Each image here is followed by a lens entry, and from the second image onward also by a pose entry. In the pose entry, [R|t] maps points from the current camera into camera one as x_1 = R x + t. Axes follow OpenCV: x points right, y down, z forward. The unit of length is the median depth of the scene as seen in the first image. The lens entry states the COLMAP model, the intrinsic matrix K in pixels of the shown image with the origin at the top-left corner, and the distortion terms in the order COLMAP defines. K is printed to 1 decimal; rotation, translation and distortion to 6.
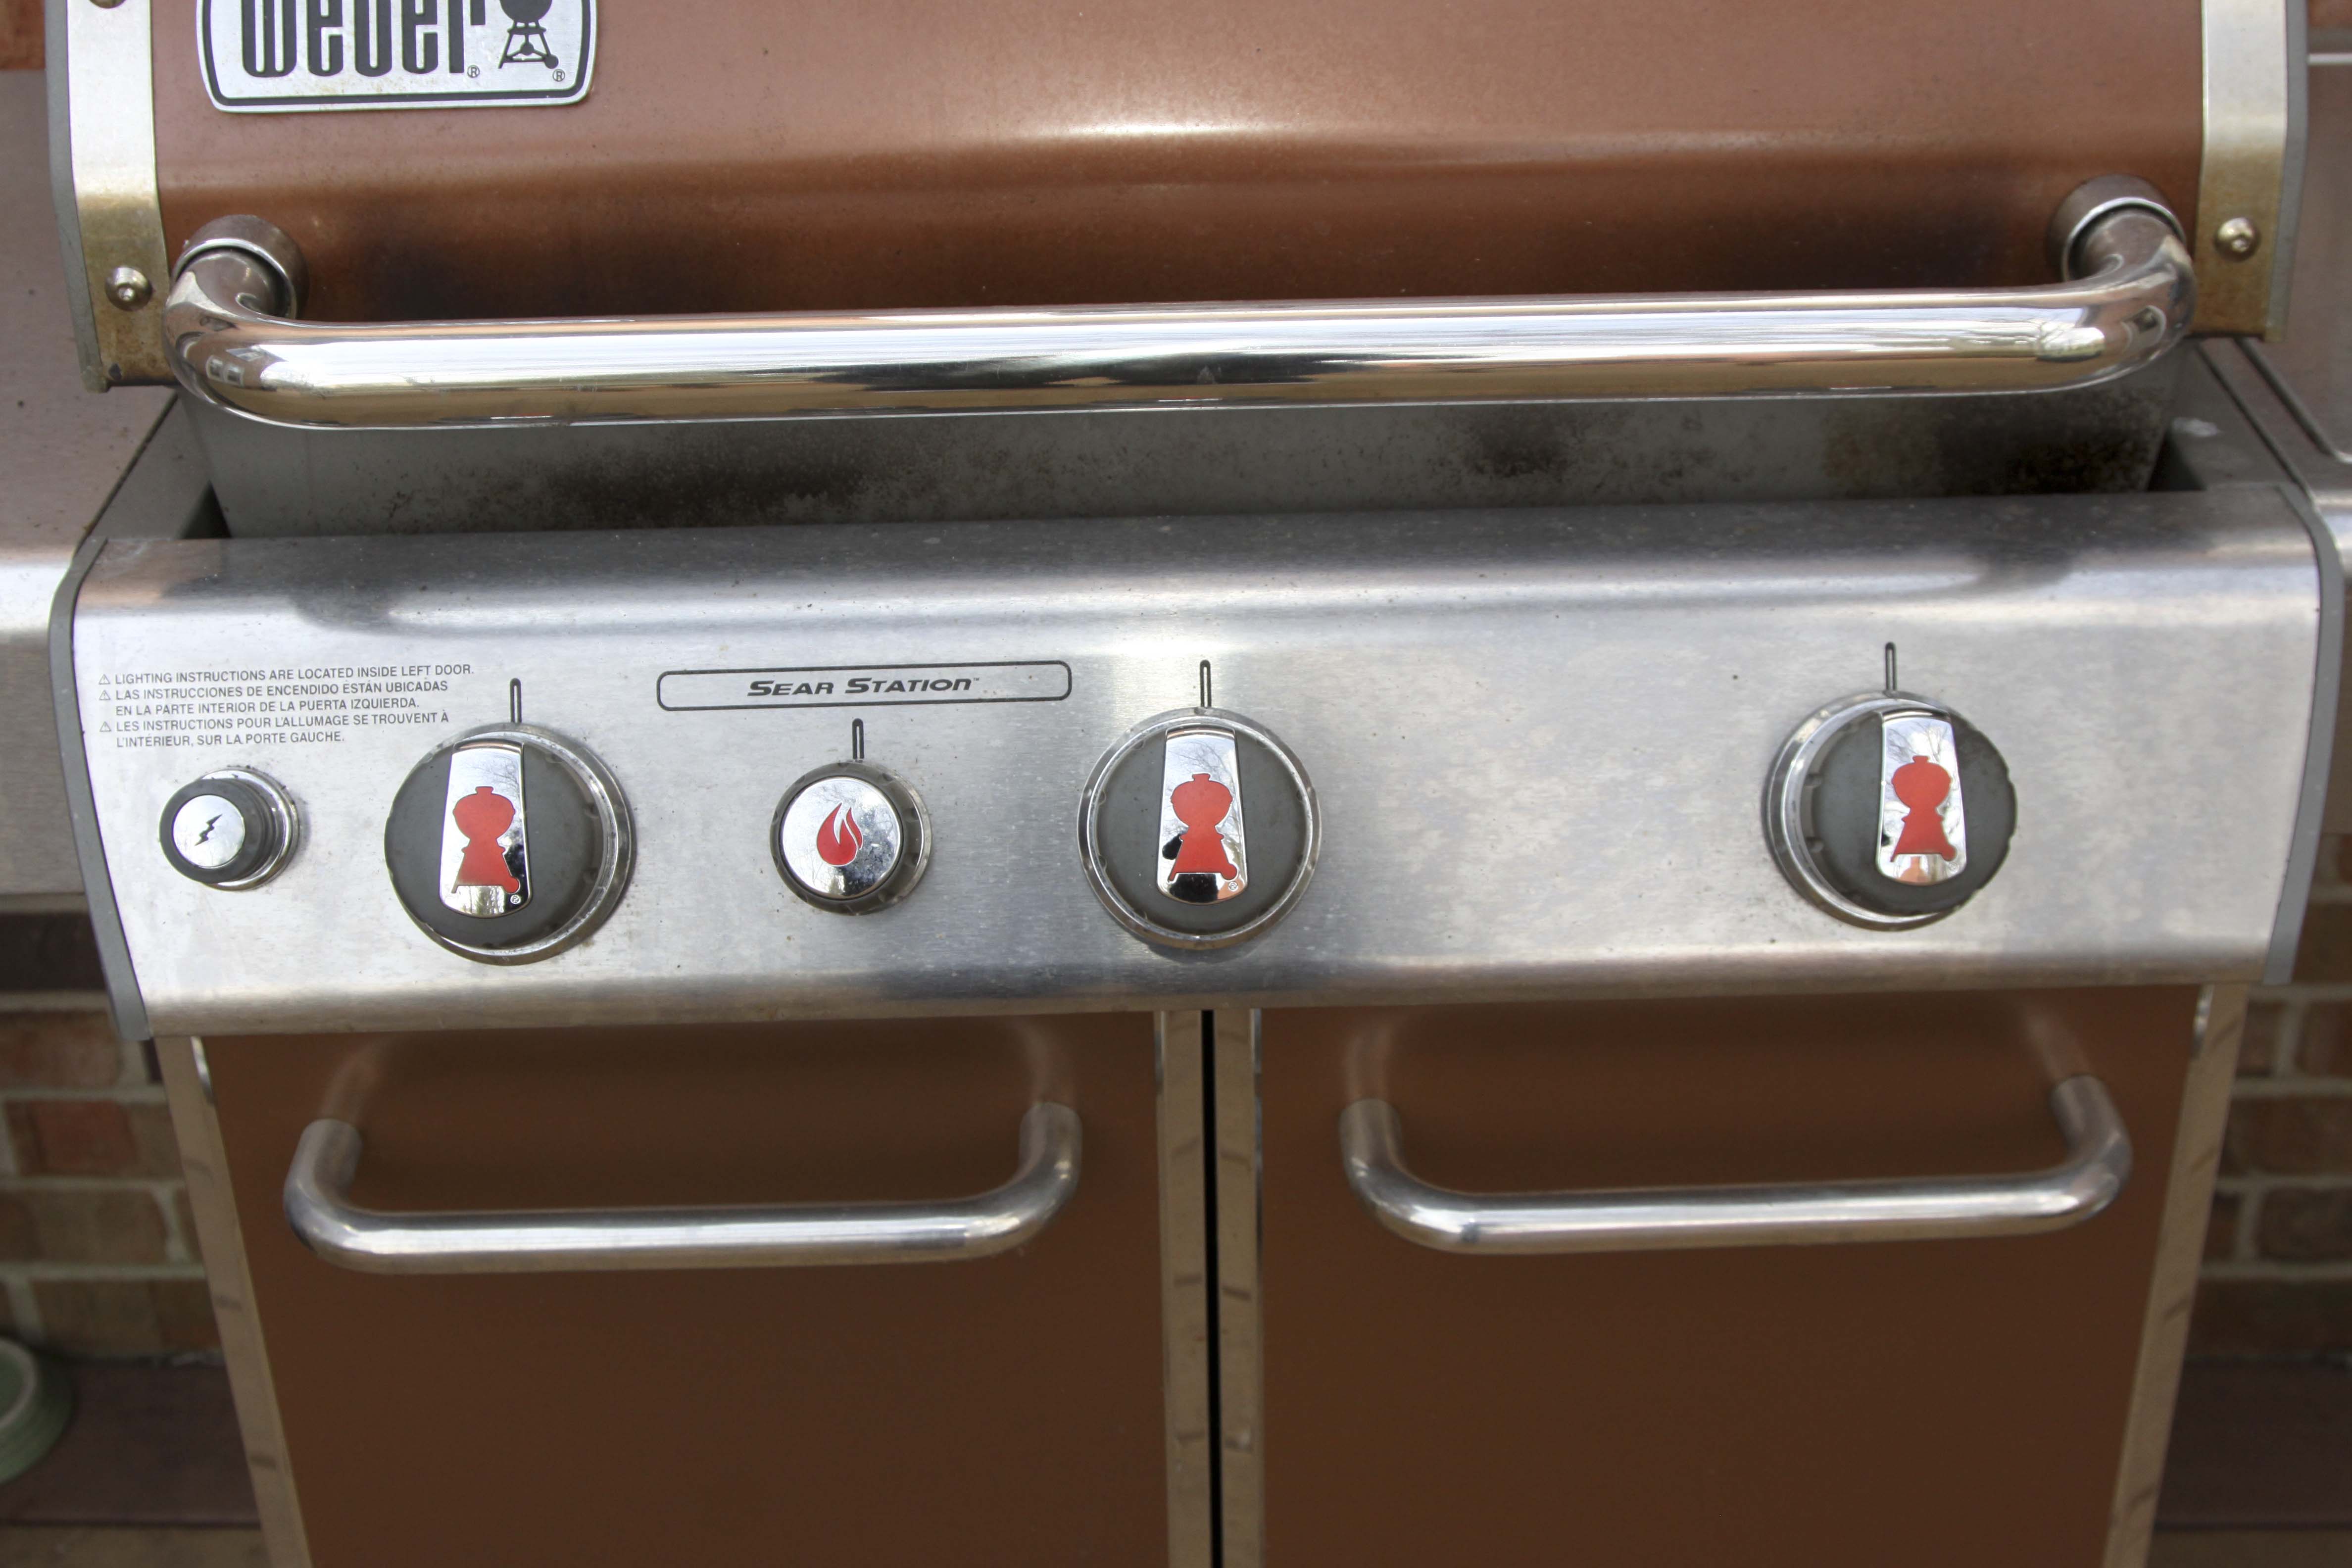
lens RADIAL K [[3230.2, 0, 1210.7], [0, 3230.2, 823.8], [0, 0, 1]] dist [-0.063663, 0.000000]
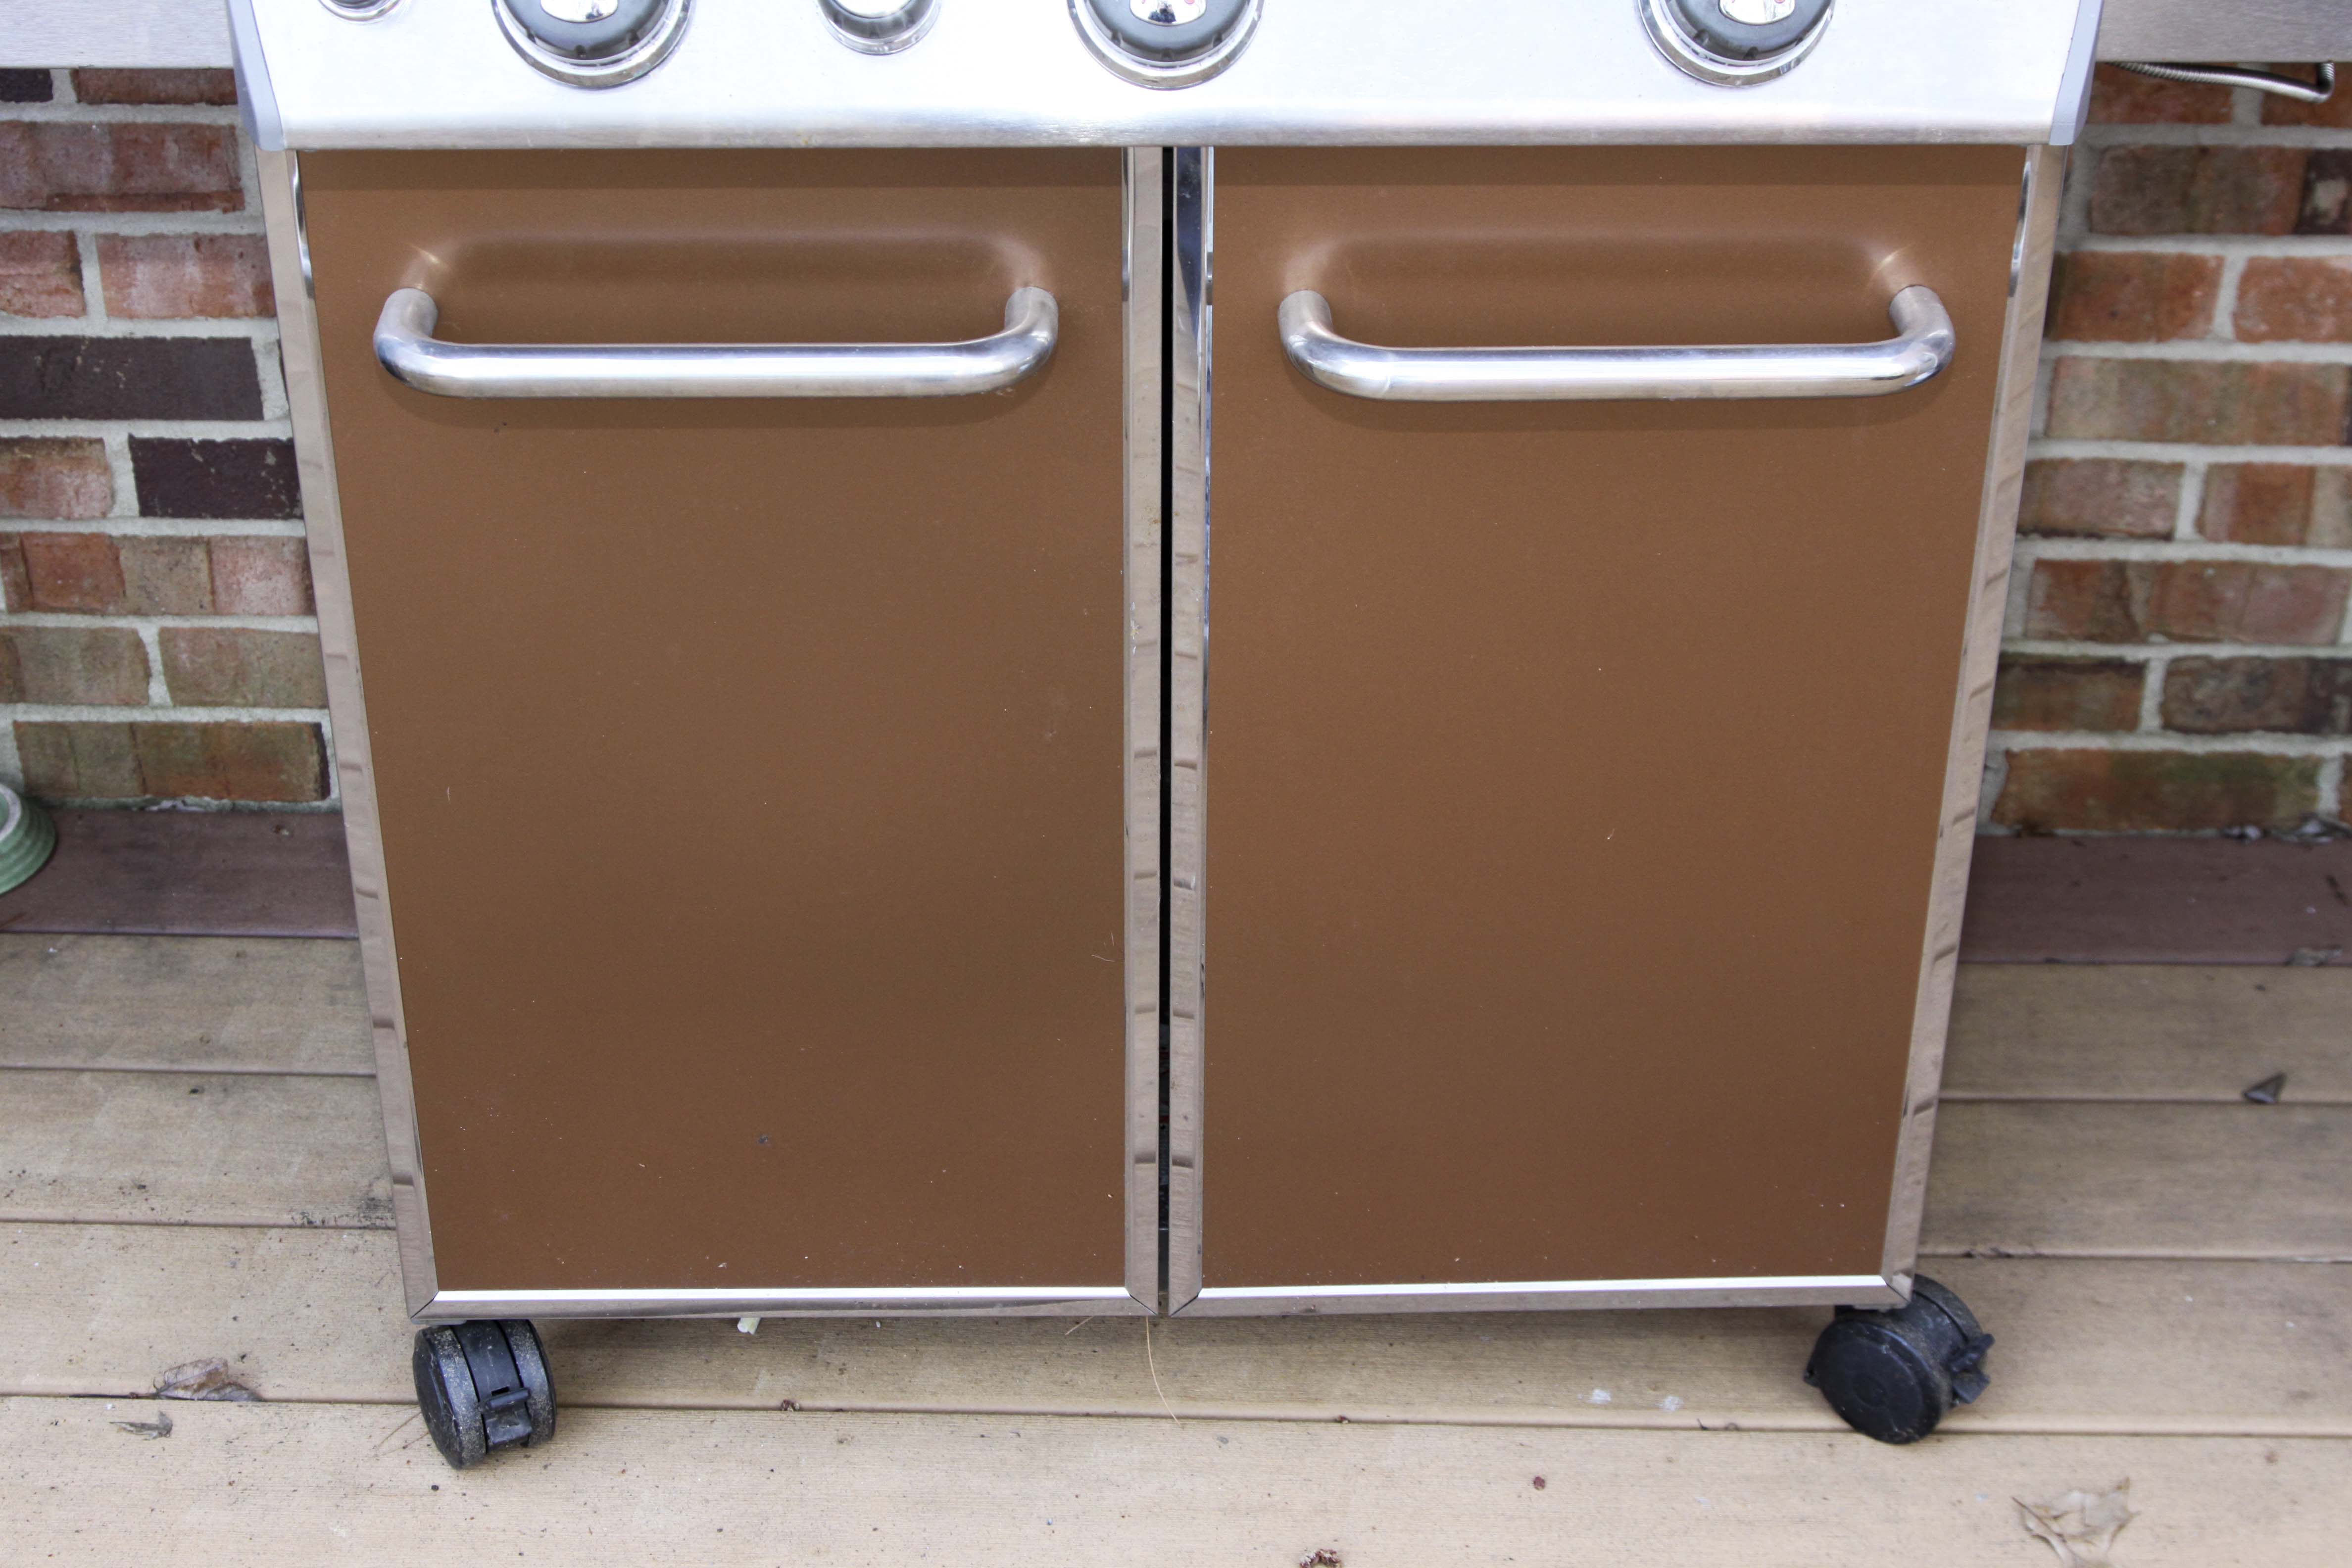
lens RADIAL K [[3562.5, 0, 1210.3], [0, 3562.5, 724.4], [0, 0, 1]] dist [-0.003061, 0.000000]
pose [[0.999746, 0.015787, 0.016090, -0.003707], [-0.016153, 0.999609, 0.022840, 0.211593], [-0.015723, -0.023094, 0.999610, -0.291225]]
